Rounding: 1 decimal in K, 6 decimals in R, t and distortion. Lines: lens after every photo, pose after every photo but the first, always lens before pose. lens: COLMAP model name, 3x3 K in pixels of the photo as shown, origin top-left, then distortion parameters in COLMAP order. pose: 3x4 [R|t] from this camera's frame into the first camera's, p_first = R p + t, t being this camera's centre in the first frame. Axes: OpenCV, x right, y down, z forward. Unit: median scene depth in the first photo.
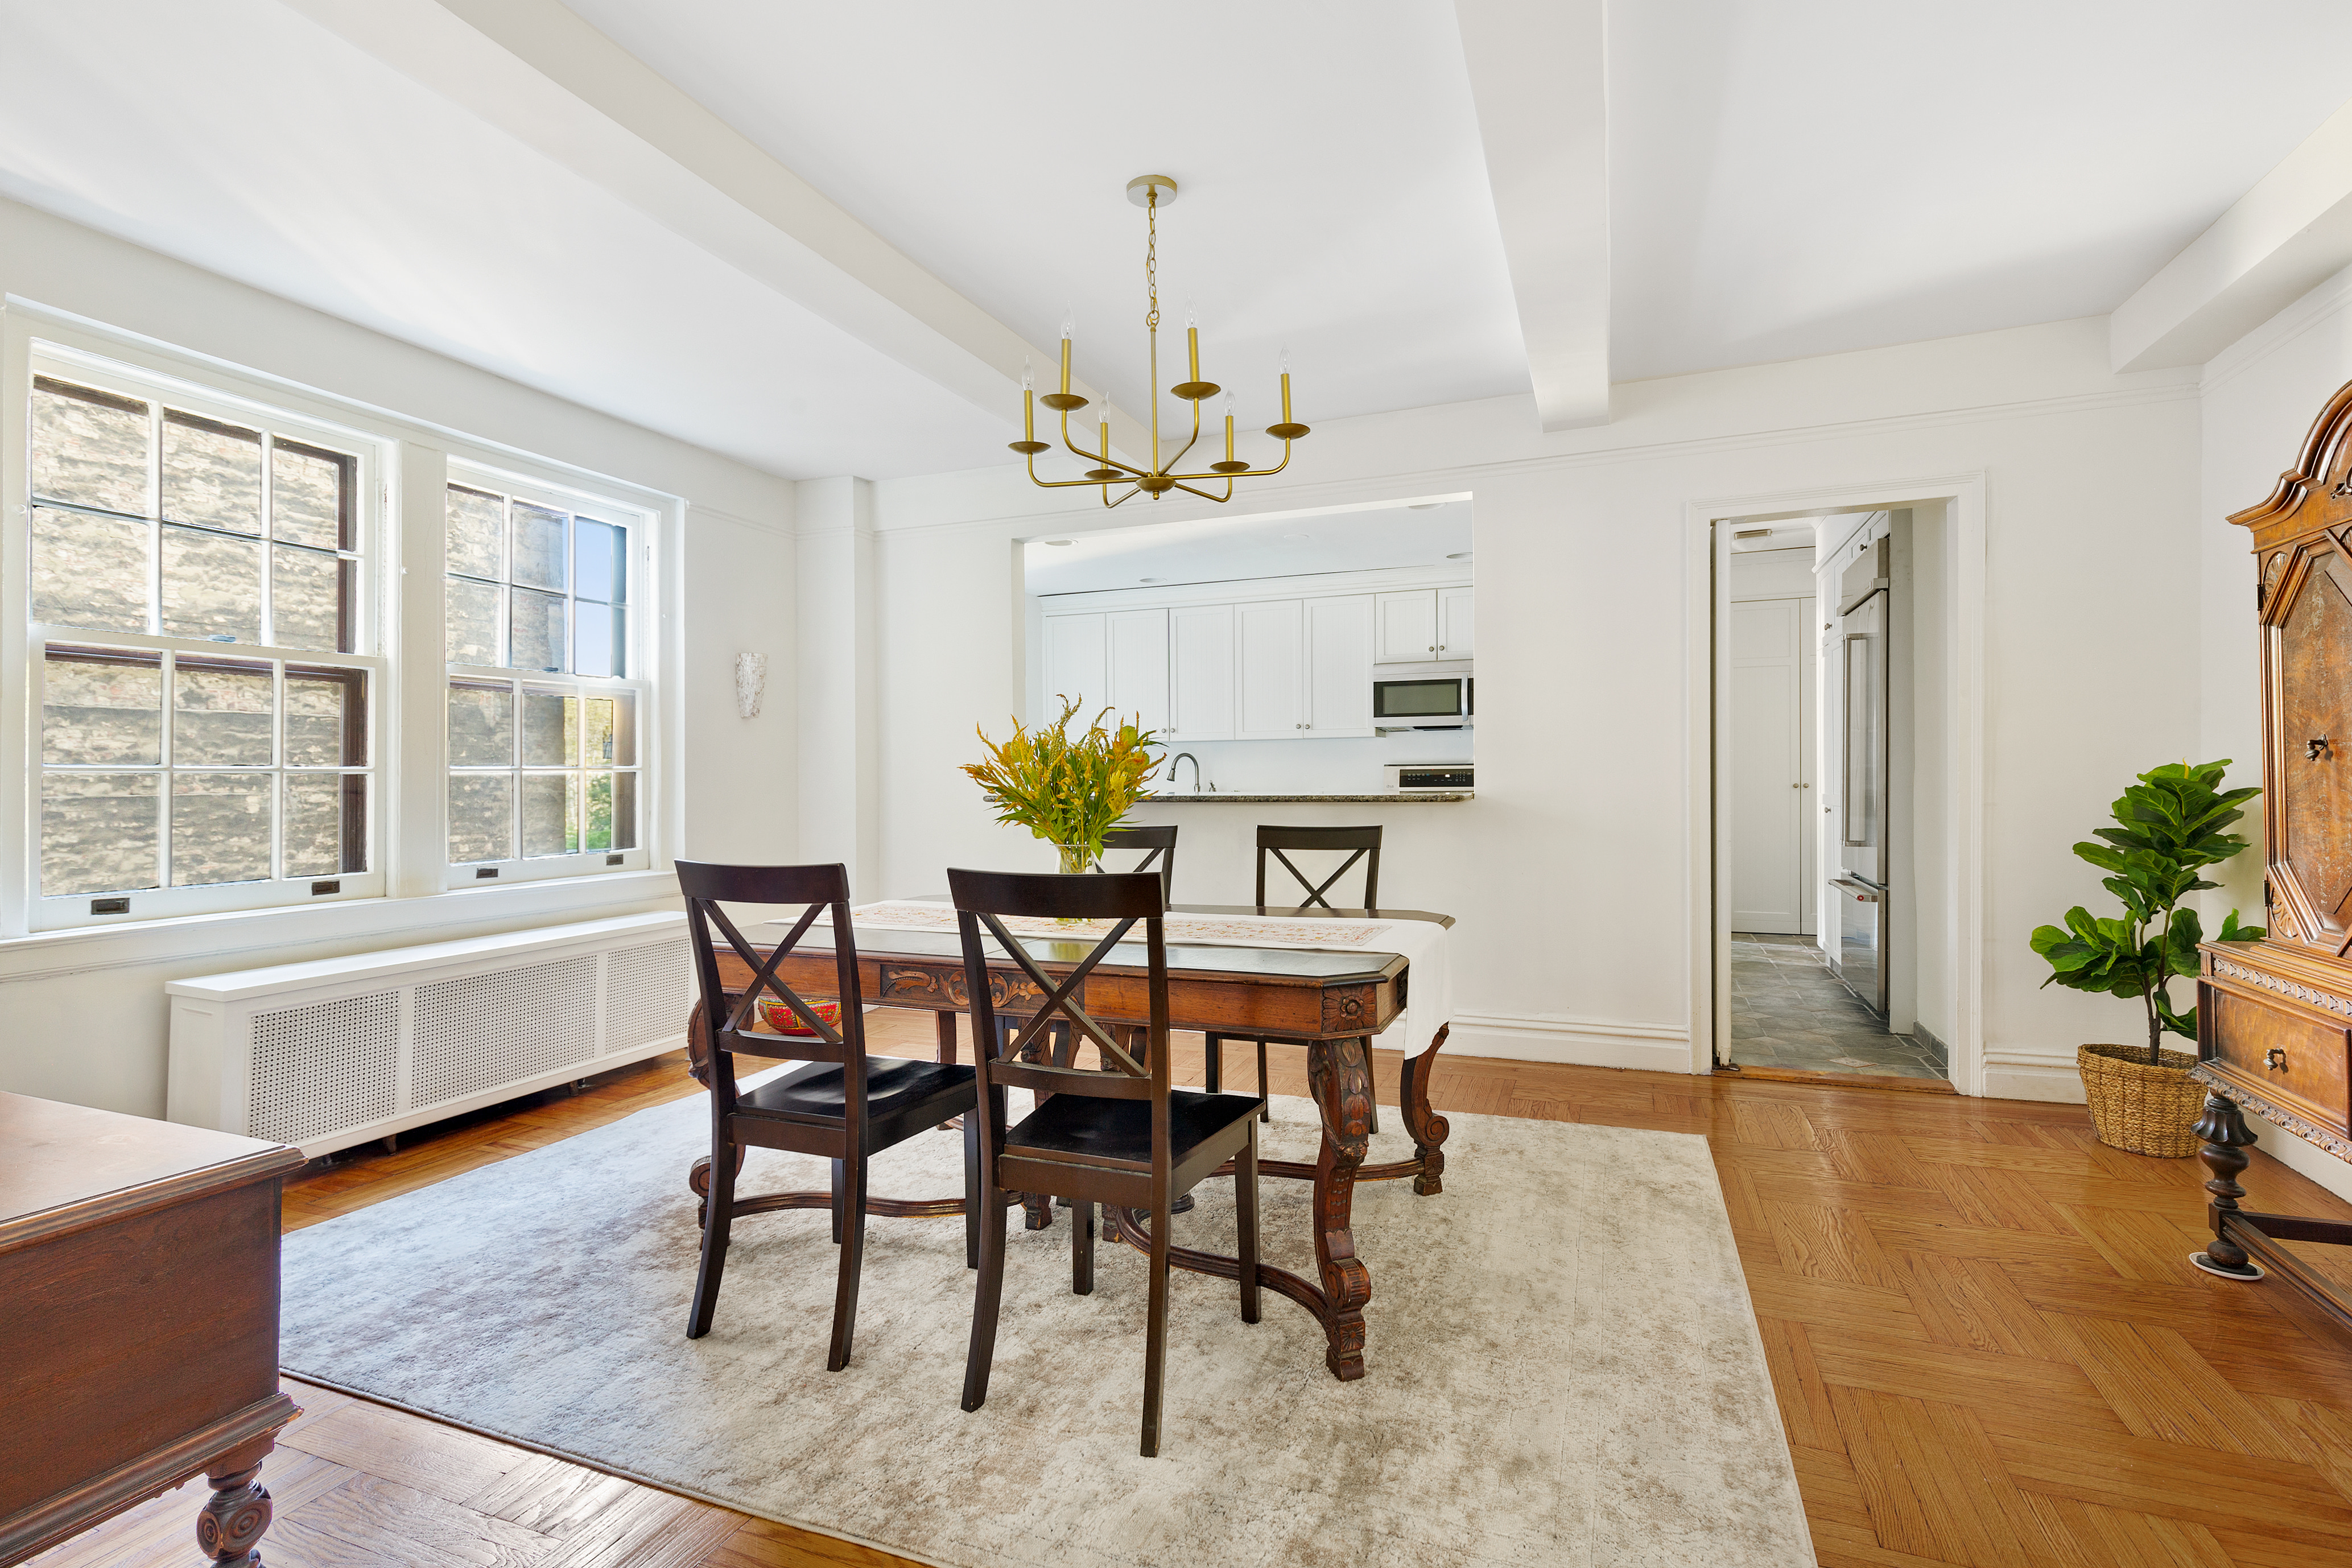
lens RADIAL K [[1071.8, 0, 1161.8], [0, 1071.8, 779.8], [0, 0, 1]] dist [0.020551, 0.000080]
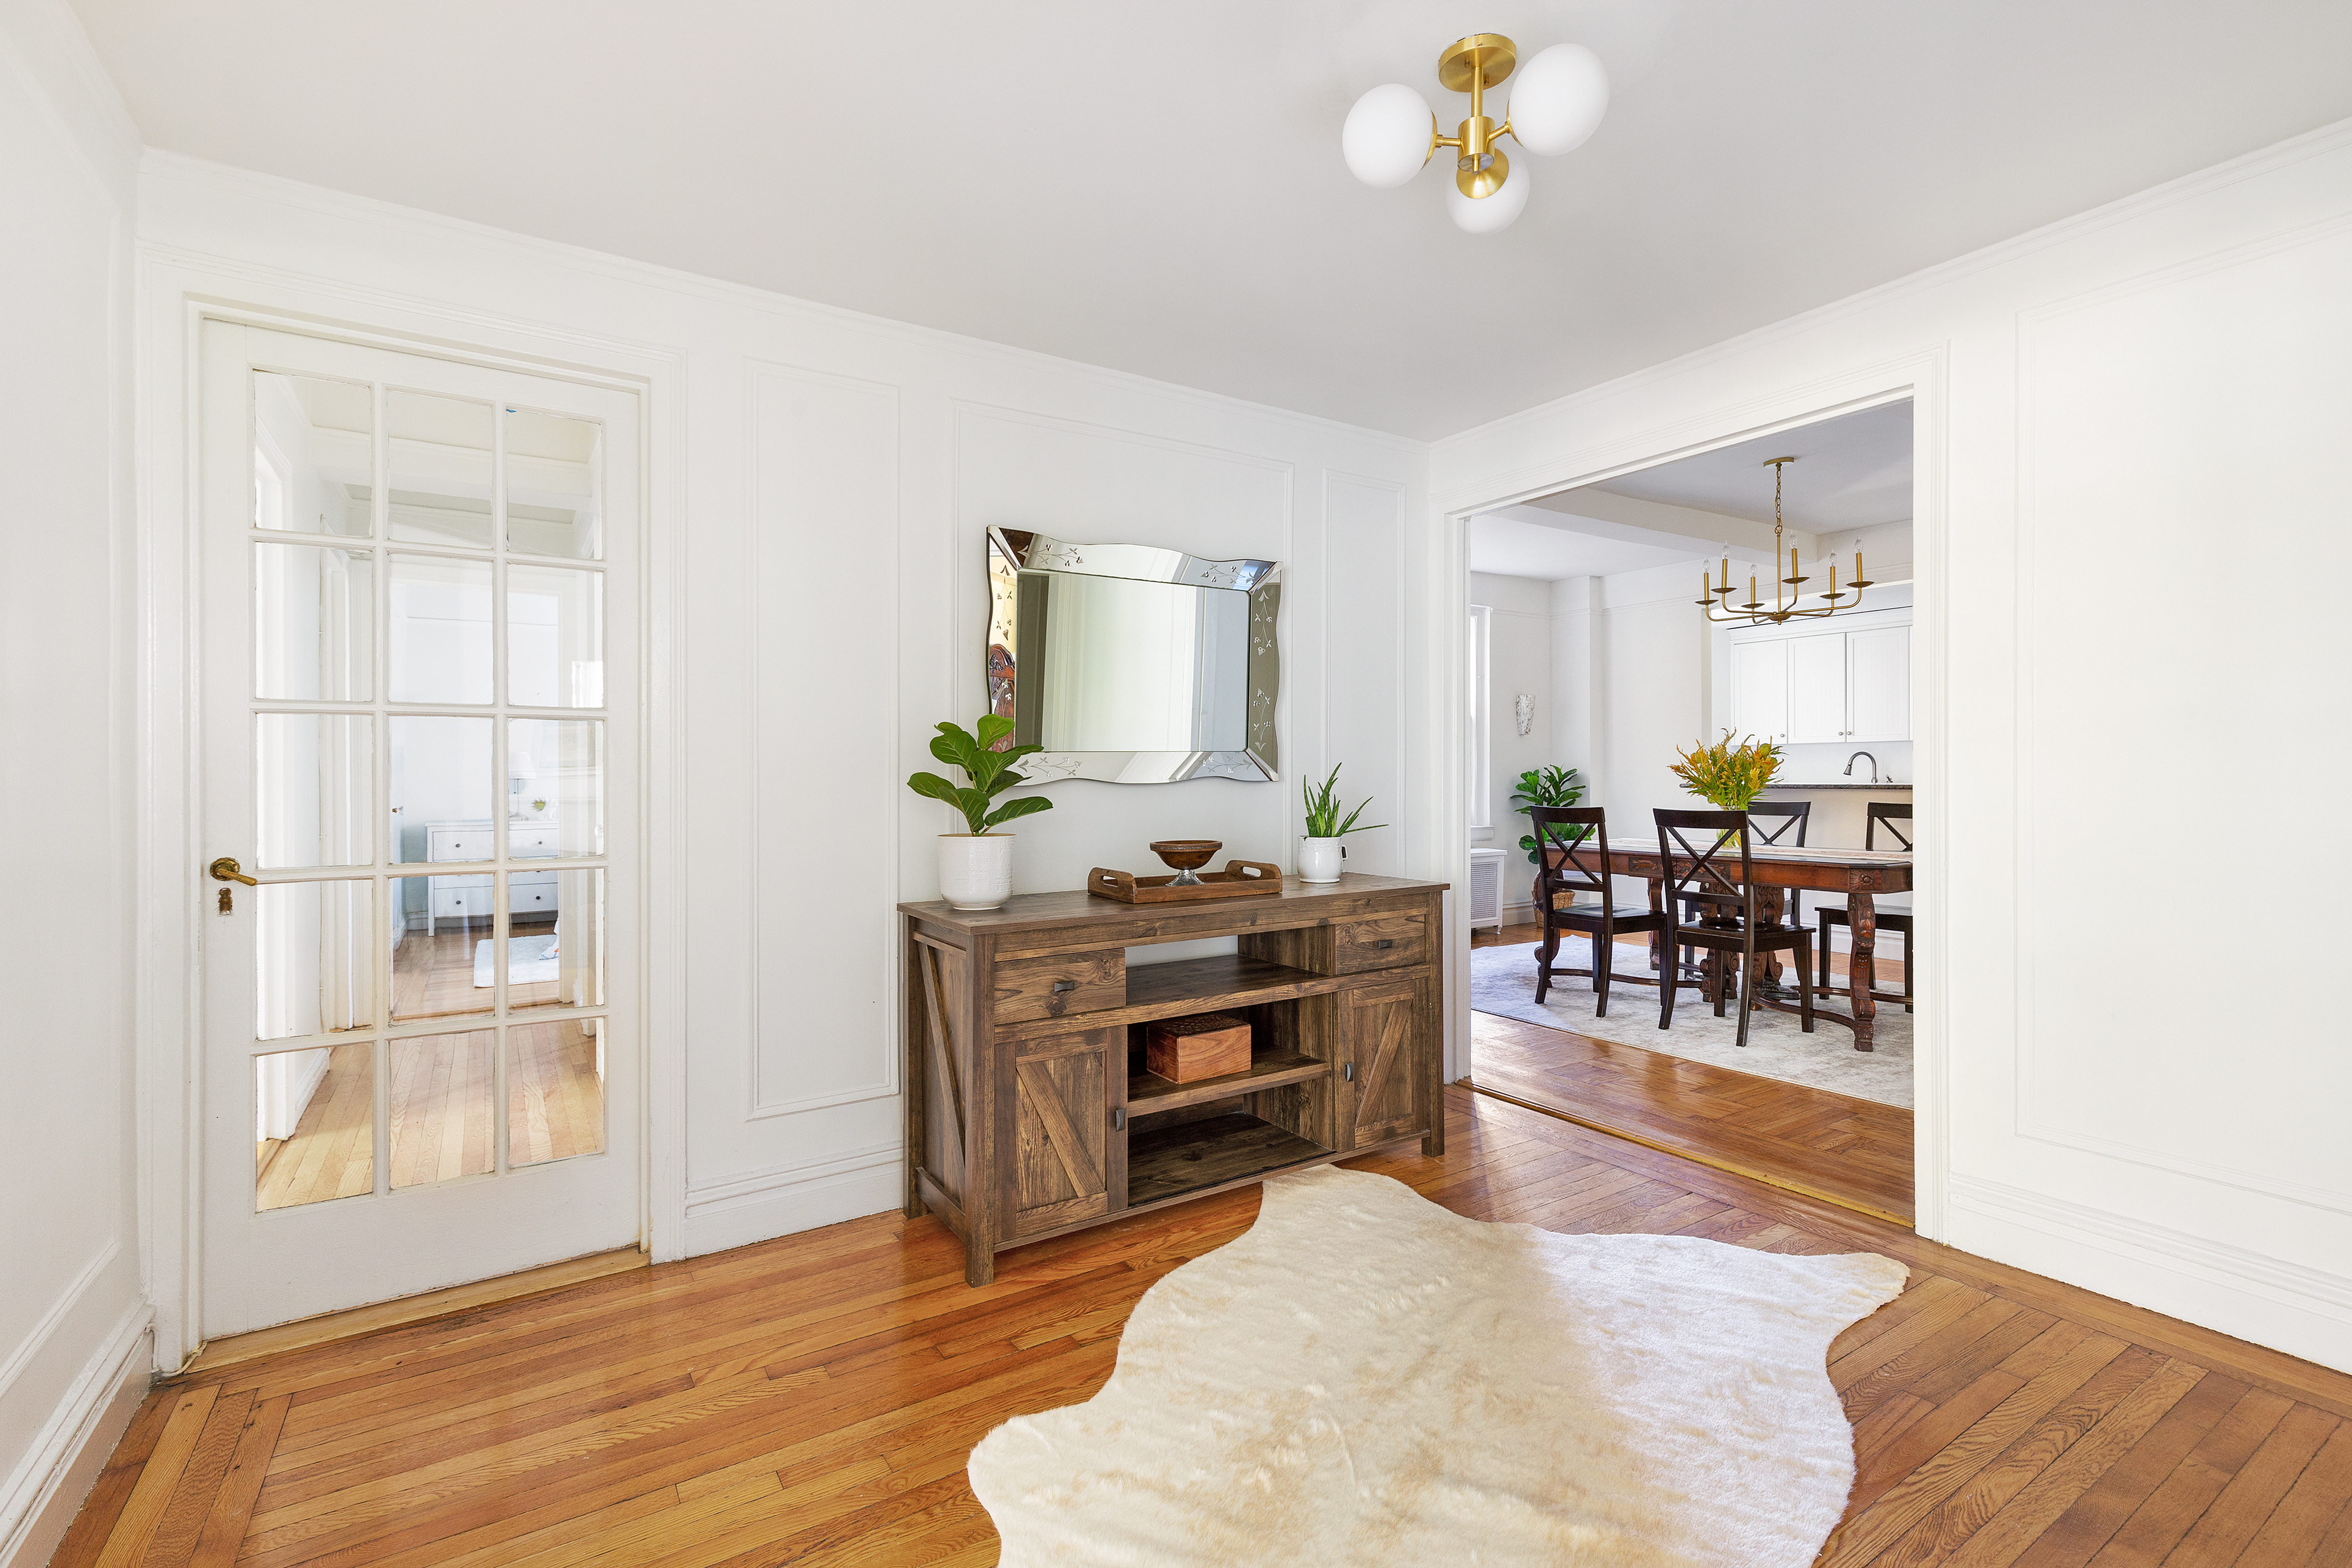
lens RADIAL K [[1071.8, 0, 1156.9], [0, 1071.8, 797.5], [0, 0, 1]] dist [0.020551, 0.000080]
pose [[0.806075, 0.016694, -0.591578, 0.240569], [-0.003137, 0.999709, 0.023936, 0.000306], [0.591806, -0.017438, 0.805892, -1.169860]]
